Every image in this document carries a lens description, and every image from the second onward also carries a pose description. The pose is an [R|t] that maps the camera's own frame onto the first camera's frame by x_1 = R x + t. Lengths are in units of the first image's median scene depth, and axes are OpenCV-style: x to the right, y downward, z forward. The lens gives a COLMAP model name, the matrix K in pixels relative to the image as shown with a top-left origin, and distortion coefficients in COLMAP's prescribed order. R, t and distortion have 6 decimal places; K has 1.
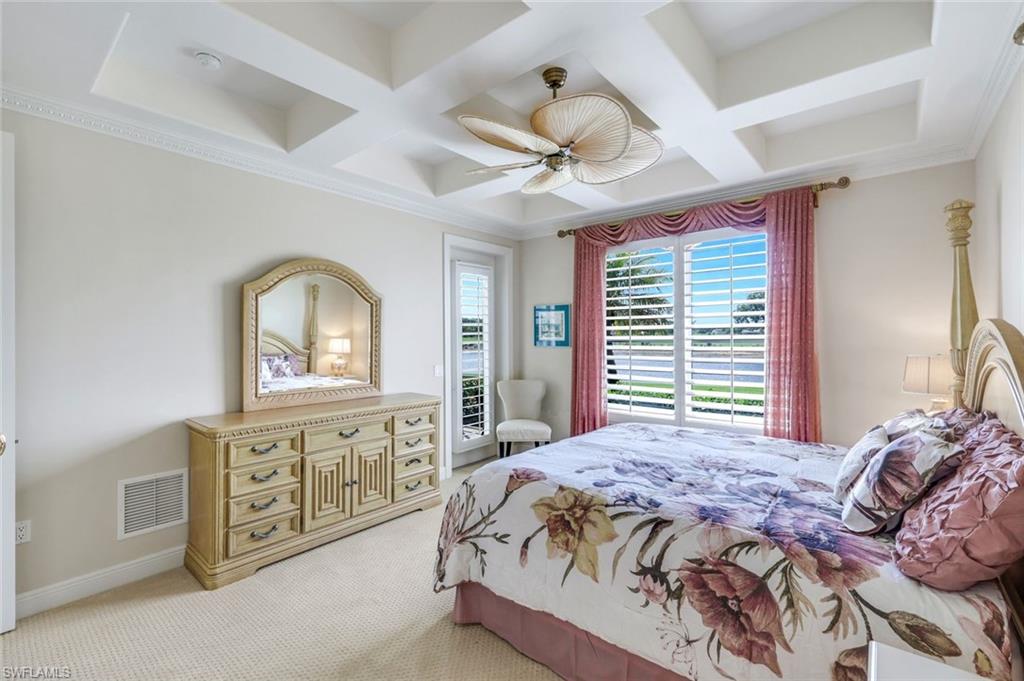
lens RADIAL K [[451.4, 0, 509.5], [0, 451.4, 335.4], [0, 0, 1]] dist [0.003178, 0.000334]
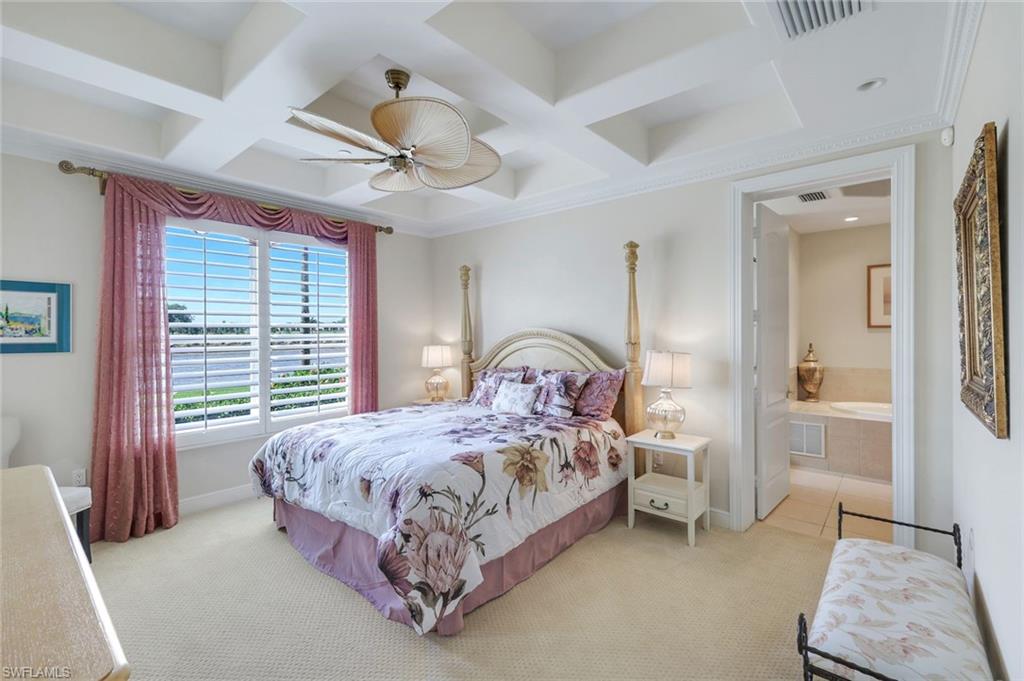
lens RADIAL K [[451.4, 0, 509.5], [0, 451.4, 335.4], [0, 0, 1]] dist [0.003178, 0.000334]
pose [[0.009071, -0.002414, 0.999956, -0.973202], [0.000942, 0.999997, 0.002406, 0.001539], [-0.999958, 0.000920, 0.009074, 0.792570]]
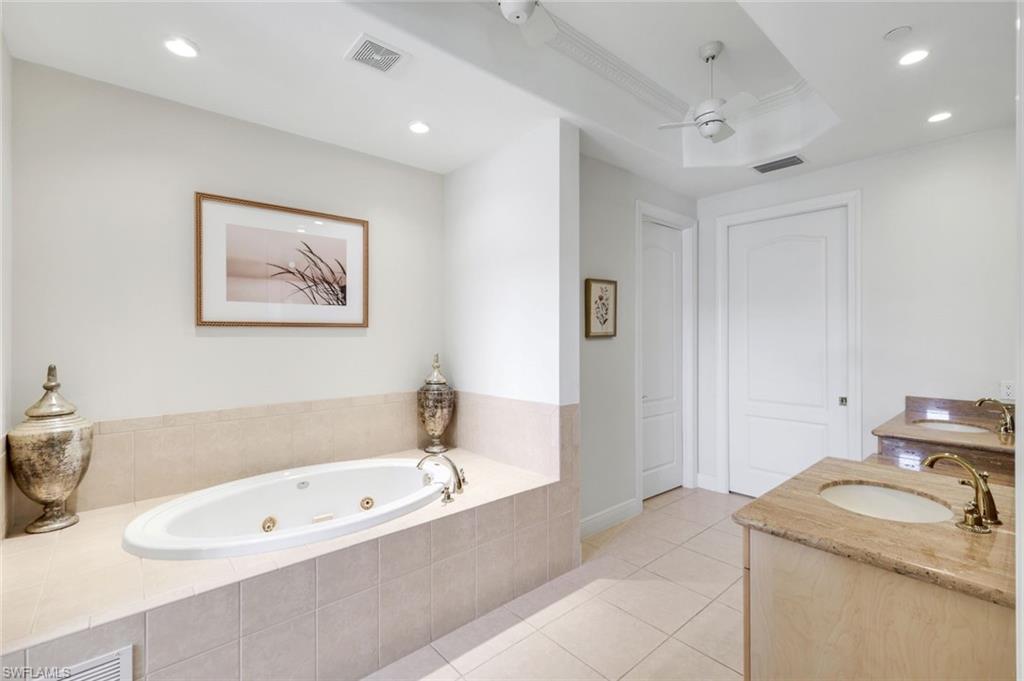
lens RADIAL K [[451.4, 0, 509.5], [0, 451.4, 335.4], [0, 0, 1]] dist [0.003178, 0.000334]
pose [[-0.988798, 0.003020, 0.149228, -0.490314], [0.002742, 0.999994, -0.002065, -0.000005], [-0.149233, -0.001633, -0.988801, 0.503111]]
